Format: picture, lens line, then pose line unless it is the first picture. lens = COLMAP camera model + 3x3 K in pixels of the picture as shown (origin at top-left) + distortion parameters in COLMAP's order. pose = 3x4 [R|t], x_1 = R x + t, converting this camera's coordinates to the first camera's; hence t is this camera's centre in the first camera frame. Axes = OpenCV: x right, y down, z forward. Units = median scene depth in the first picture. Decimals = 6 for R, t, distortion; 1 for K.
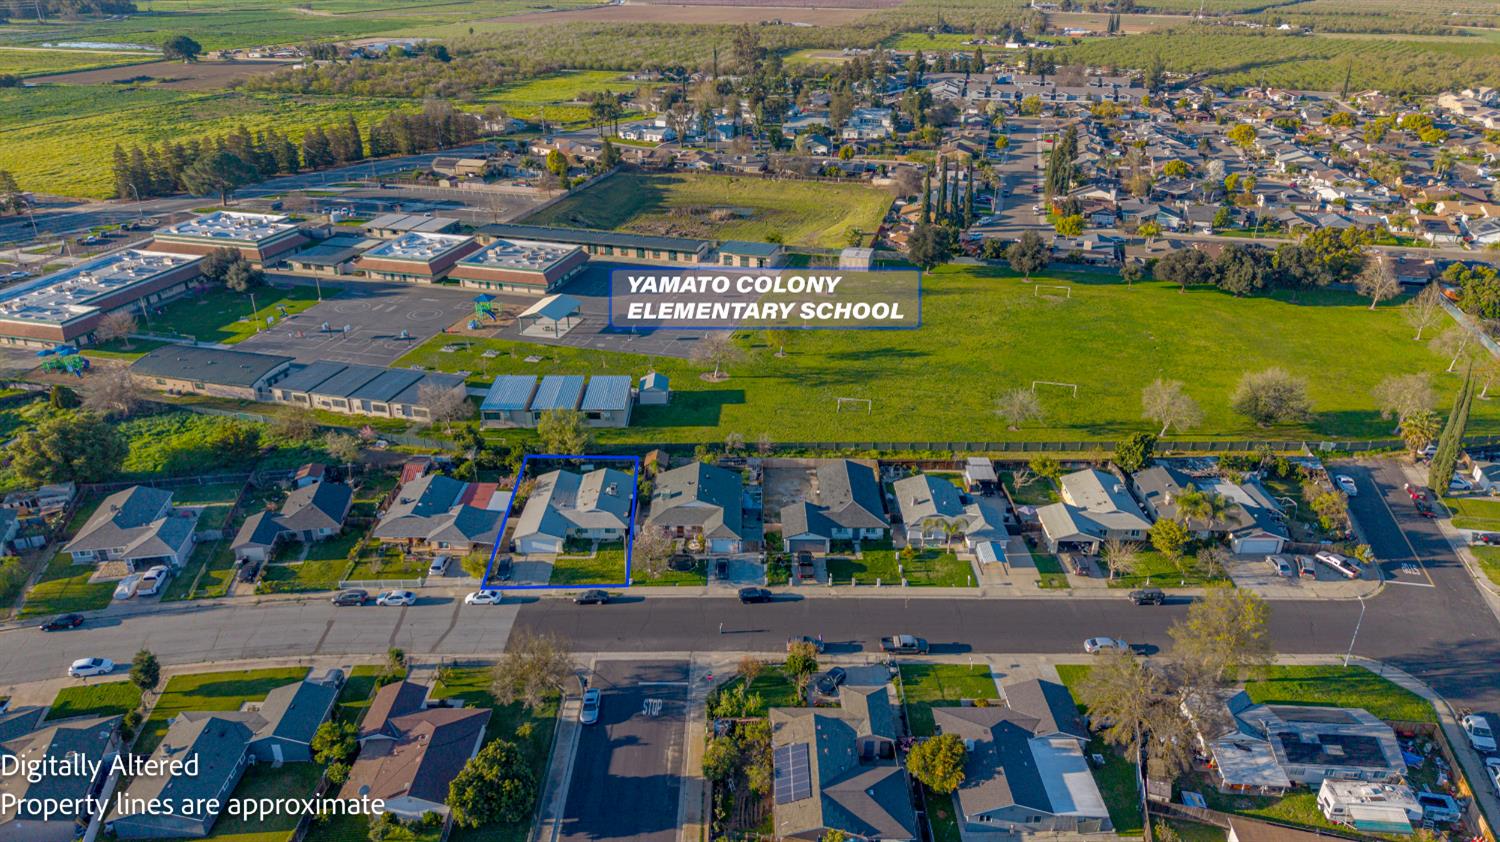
lens RADIAL K [[1000.6, 0, 750.0], [0, 1000.6, 421.0], [0, 0, 1]] dist [0.032550, -0.033519]
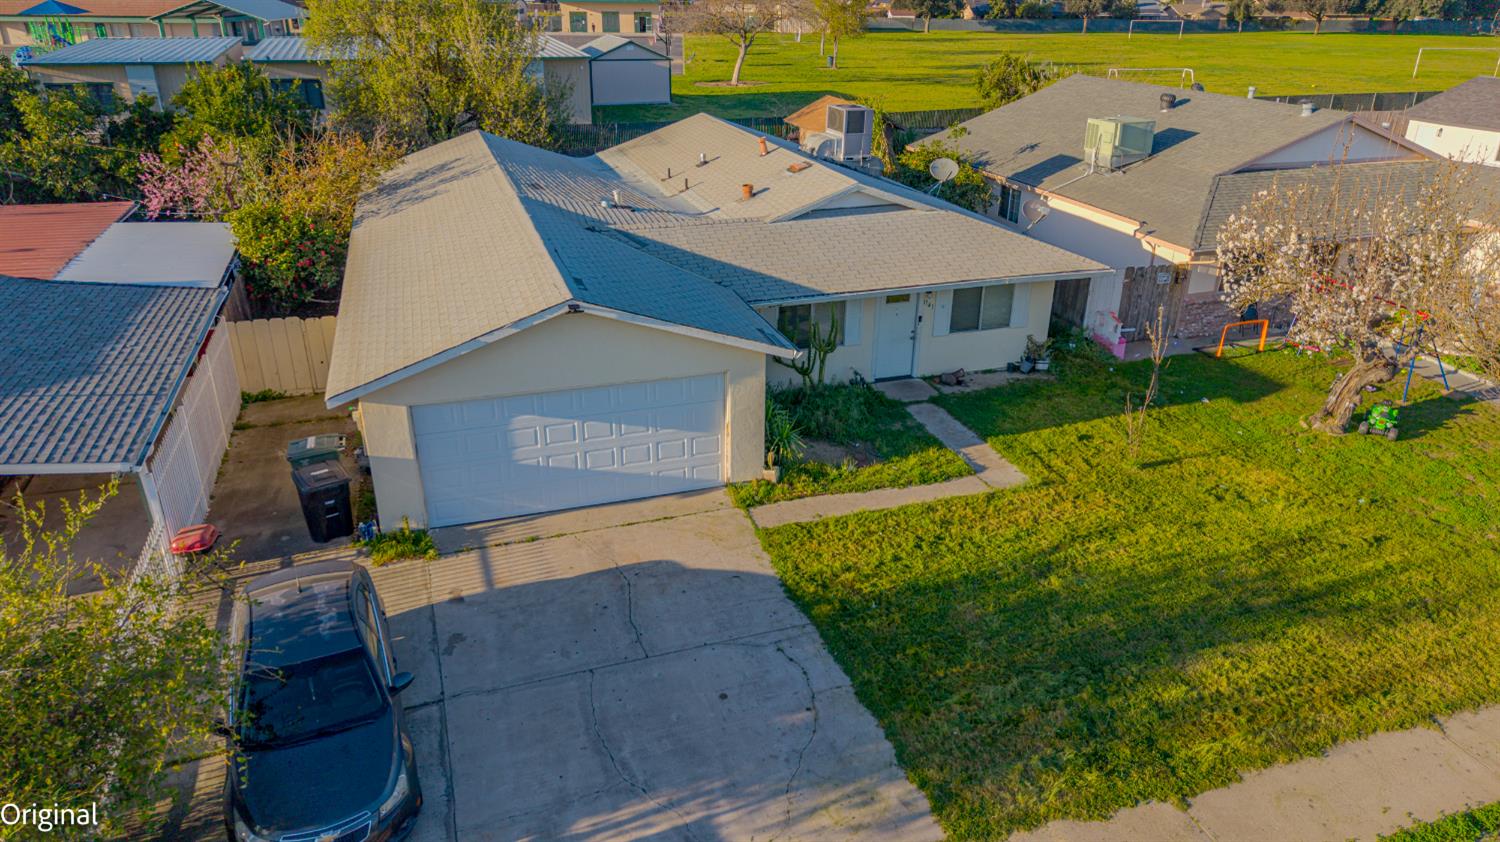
lens RADIAL K [[1000.6, 0, 750.0], [0, 1000.6, 421.0], [0, 0, 1]] dist [0.032550, -0.033519]
pose [[0.949357, -0.122056, 0.289523, -0.220526], [0.127320, 0.991861, 0.000659, 0.121557], [-0.287247, 0.036236, 0.957171, 0.864243]]
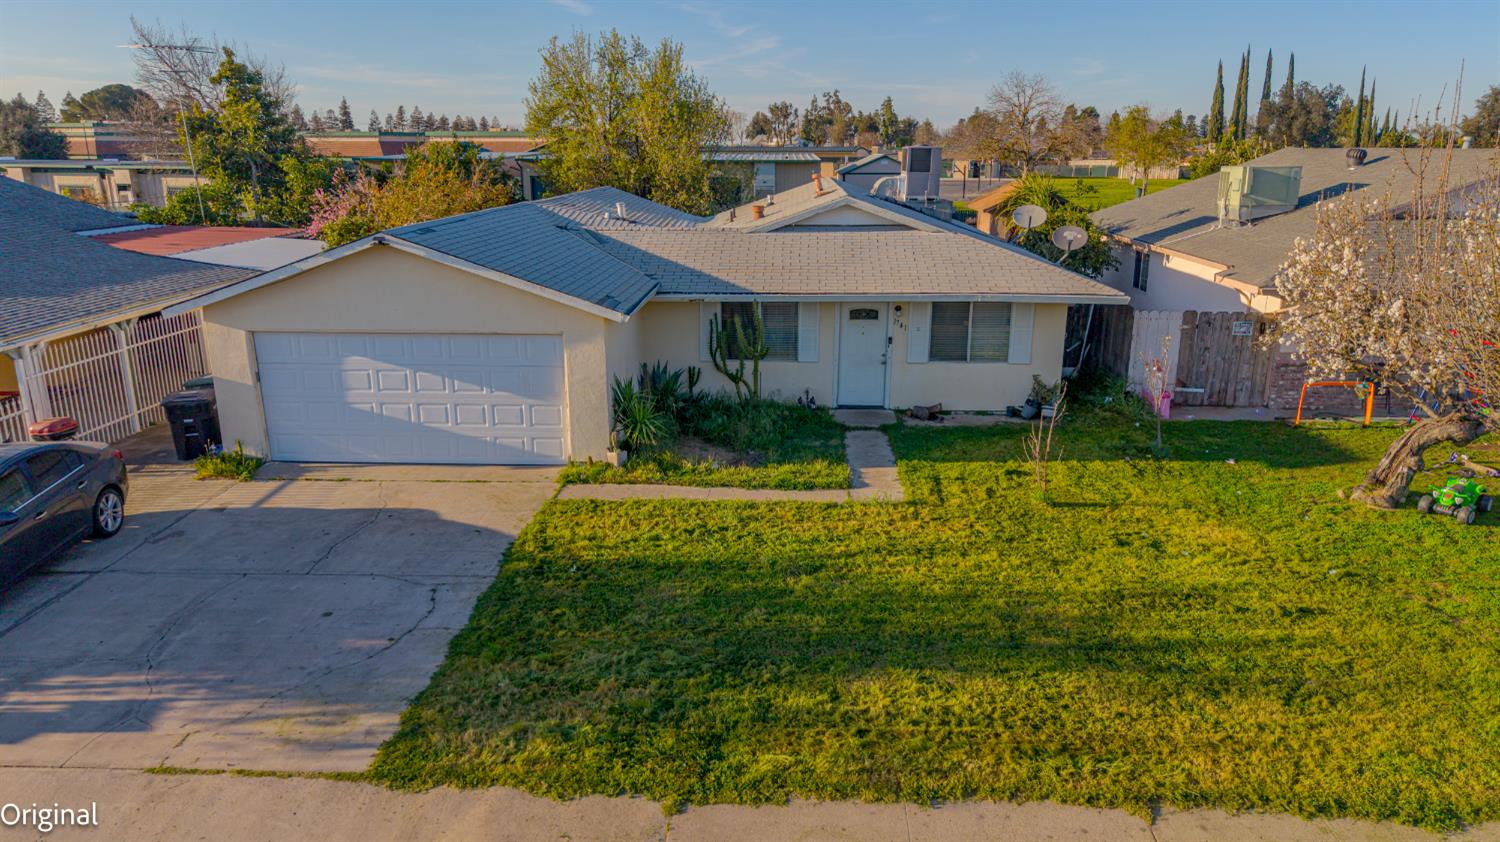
lens RADIAL K [[1000.6, 0, 750.0], [0, 1000.6, 421.0], [0, 0, 1]] dist [0.032550, -0.033519]
pose [[0.998906, 0.009965, -0.045697, -0.162628], [-0.017545, 0.985529, -0.168595, 0.143265], [0.043356, 0.169213, 0.984626, 0.870217]]
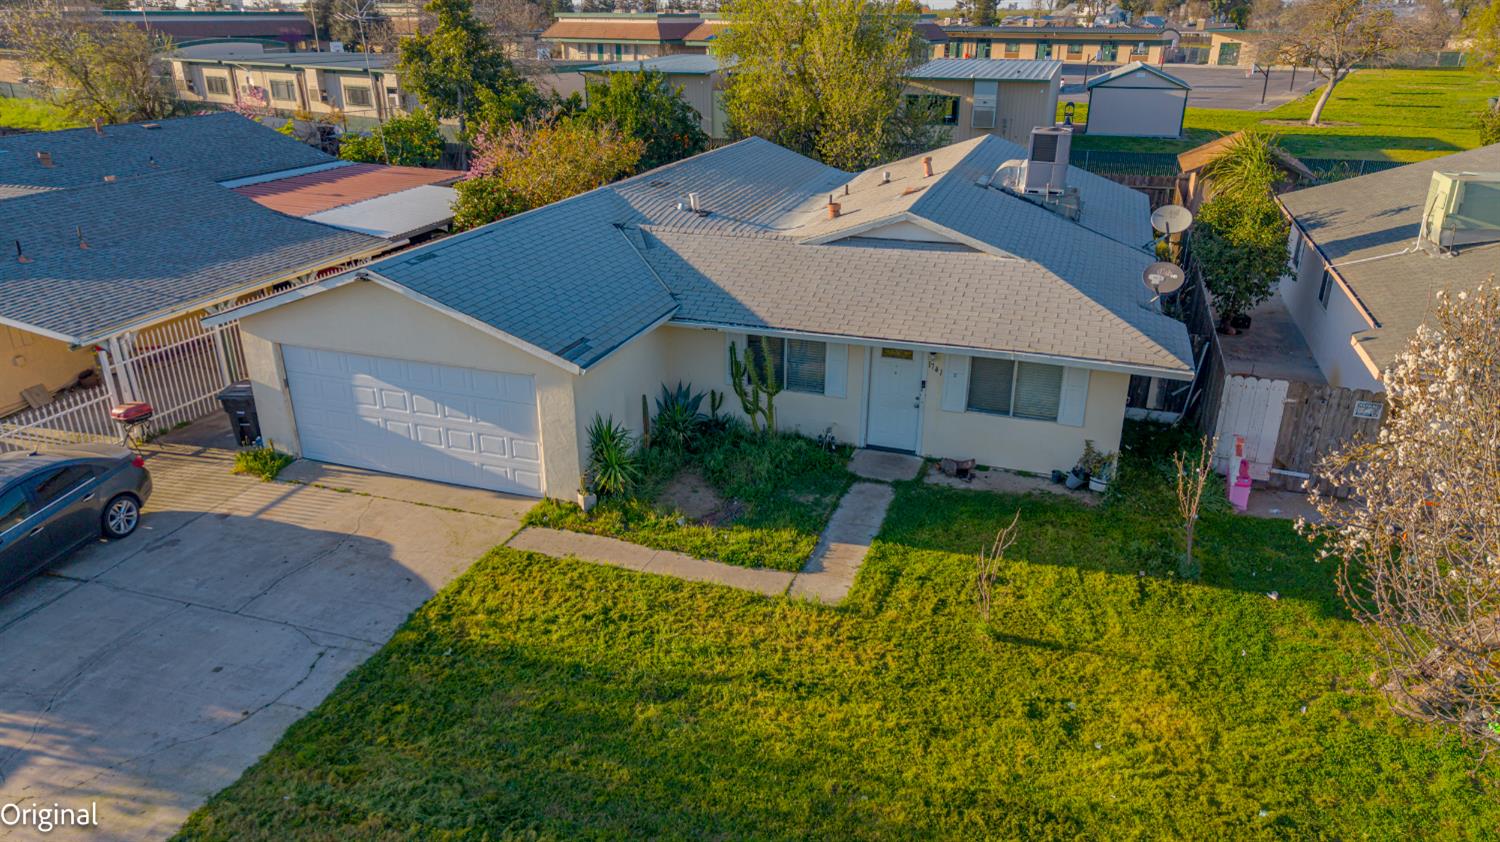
lens RADIAL K [[1000.6, 0, 750.0], [0, 1000.6, 421.0], [0, 0, 1]] dist [0.032550, -0.033519]
pose [[0.944179, 0.122539, -0.305796, -0.132242], [-0.137248, 0.990169, -0.026988, 0.120185], [0.299483, 0.067451, 0.951714, 0.879887]]
